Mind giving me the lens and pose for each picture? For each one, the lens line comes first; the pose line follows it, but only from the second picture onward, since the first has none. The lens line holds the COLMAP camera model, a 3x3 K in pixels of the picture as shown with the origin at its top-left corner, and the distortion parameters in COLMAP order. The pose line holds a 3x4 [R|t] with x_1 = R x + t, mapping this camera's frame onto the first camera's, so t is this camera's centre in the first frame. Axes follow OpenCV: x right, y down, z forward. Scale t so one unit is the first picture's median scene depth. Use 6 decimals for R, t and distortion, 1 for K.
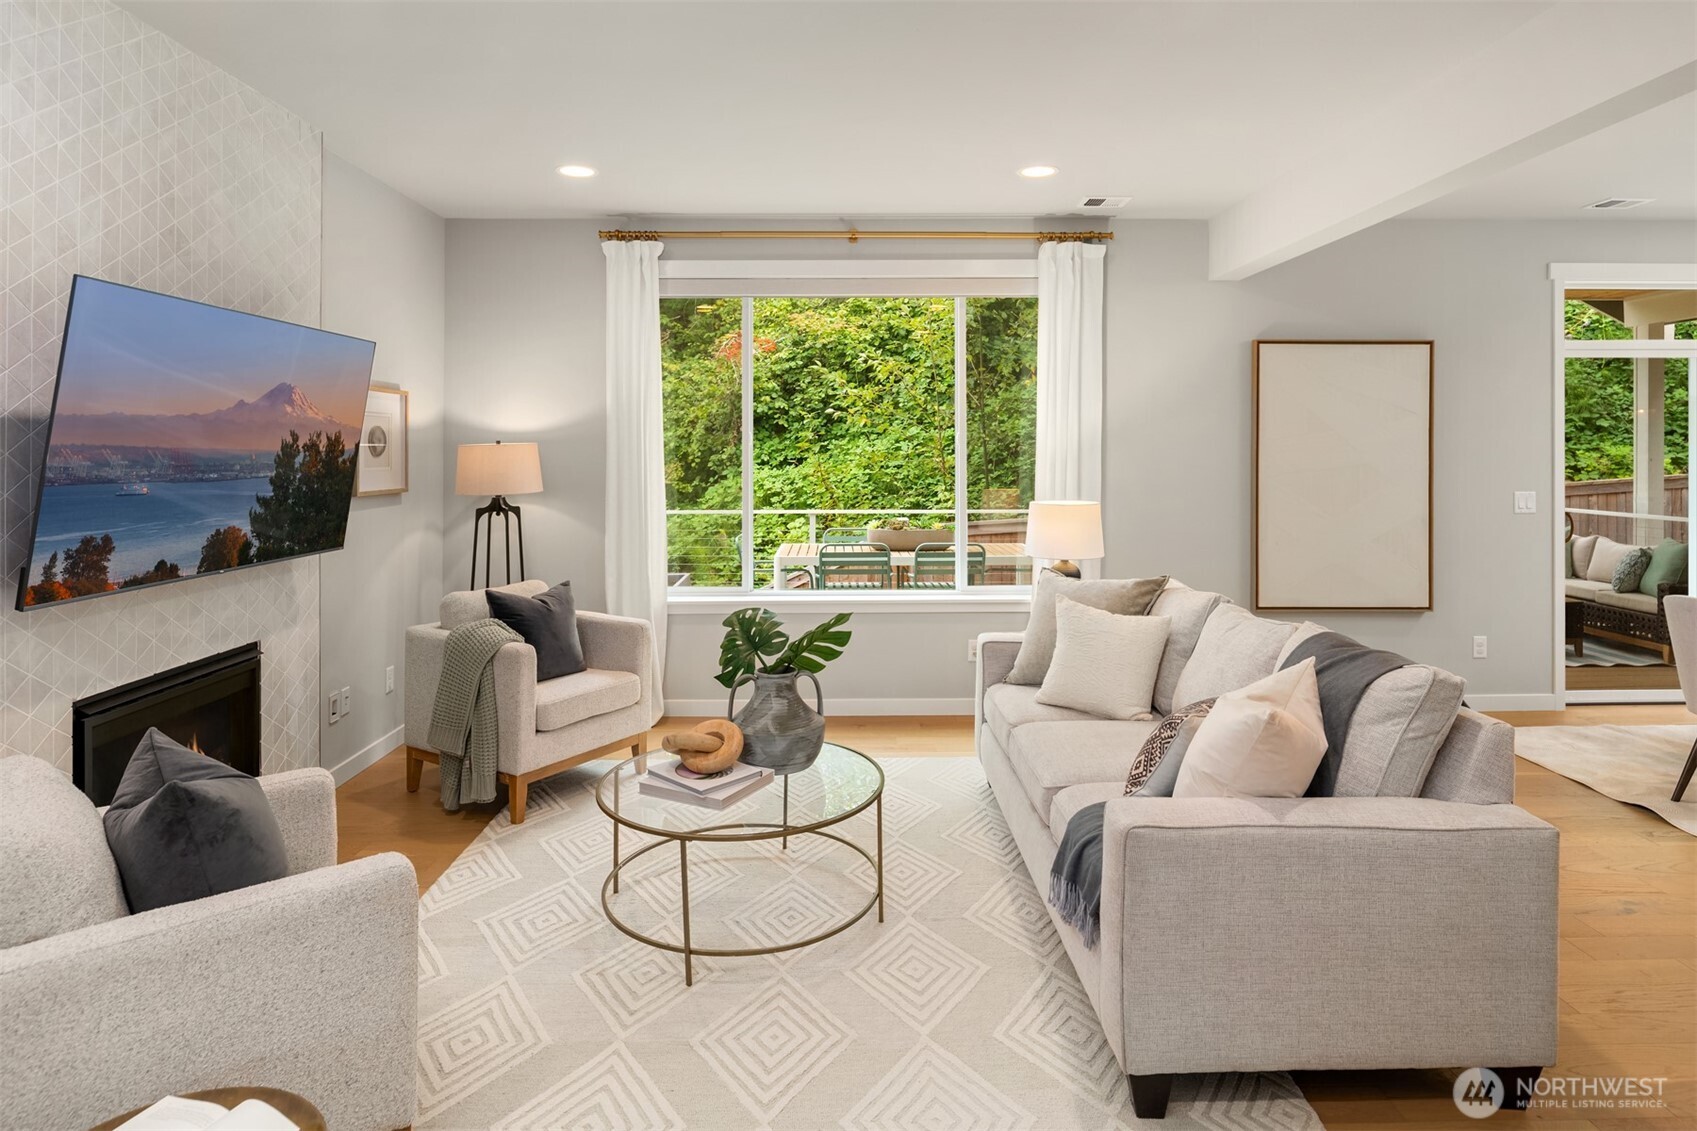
lens RADIAL K [[938.7, 0, 849.0], [0, 938.7, 447.7], [0, 0, 1]] dist [-0.001881, -0.001025]
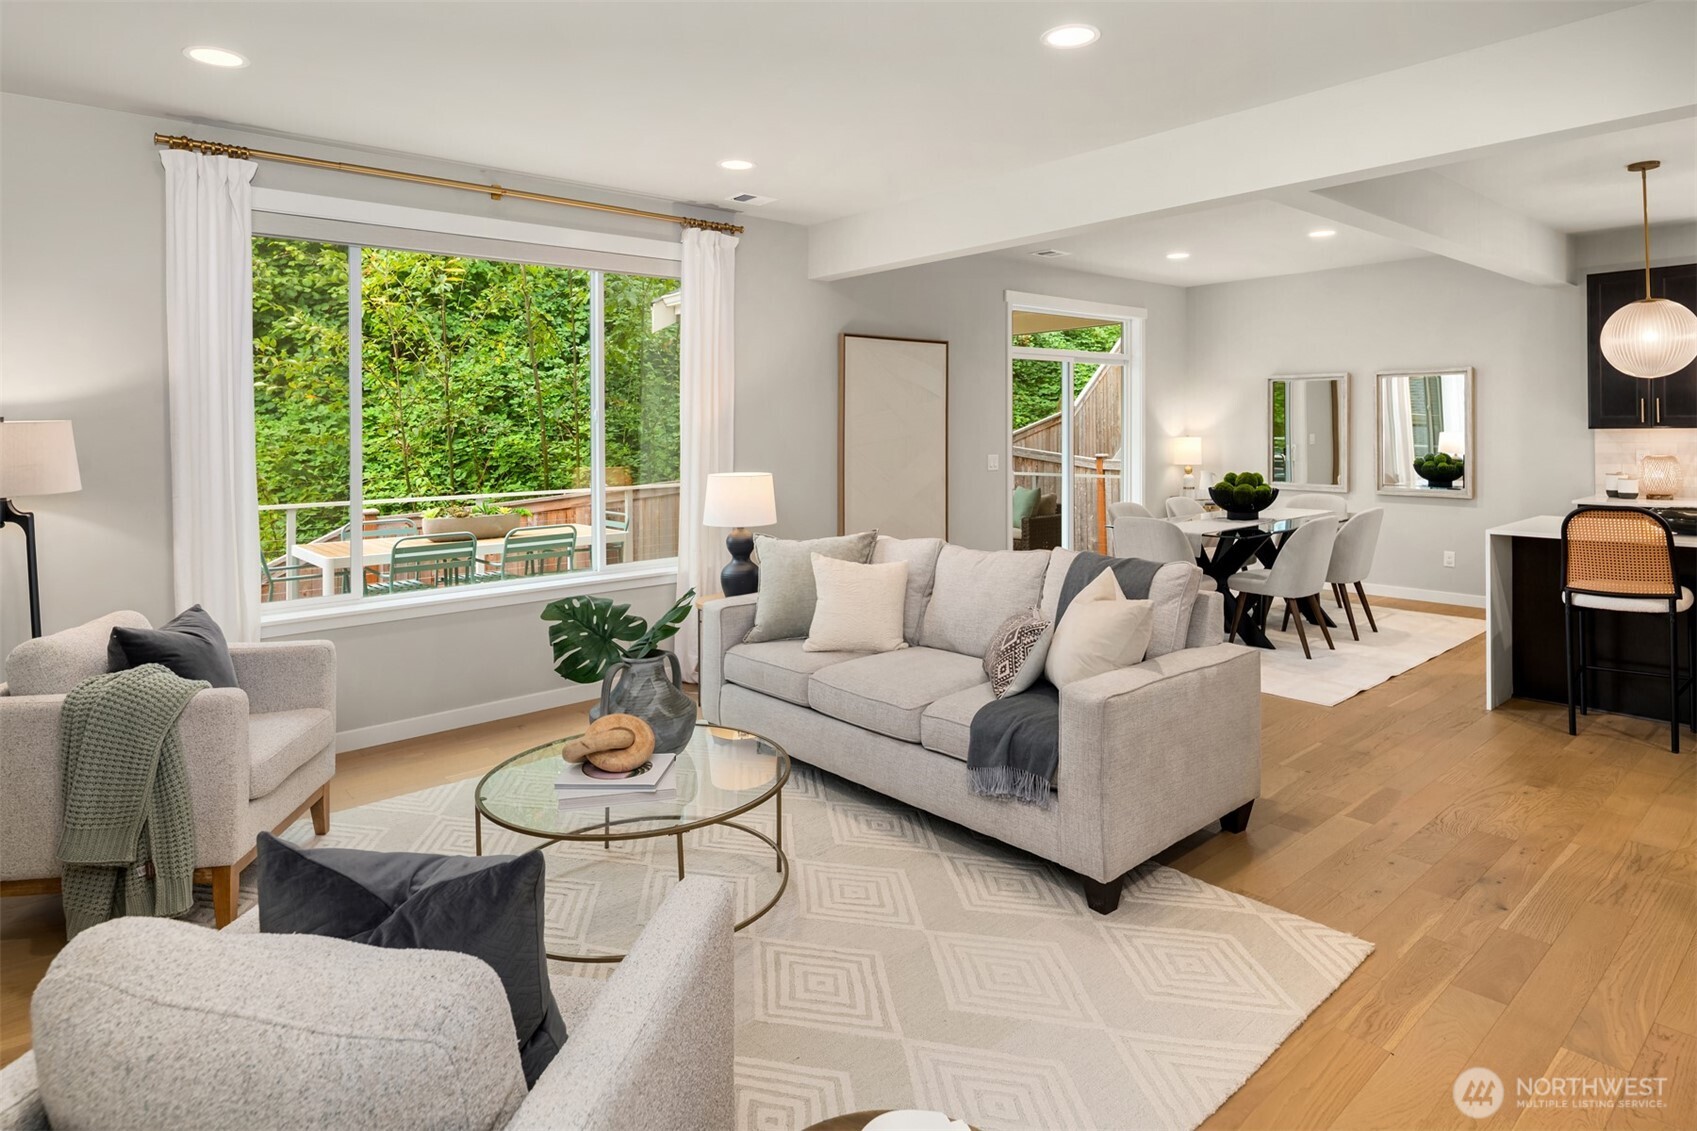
lens RADIAL K [[944.7, 0, 848.5], [0, 944.7, 432.8], [0, 0, 1]] dist [-0.001255, -0.000490]
pose [[0.761139, -0.010220, 0.648508, -0.505437], [0.008512, 0.999947, 0.005769, 0.007586], [-0.648532, 0.001129, 0.761186, 0.124635]]
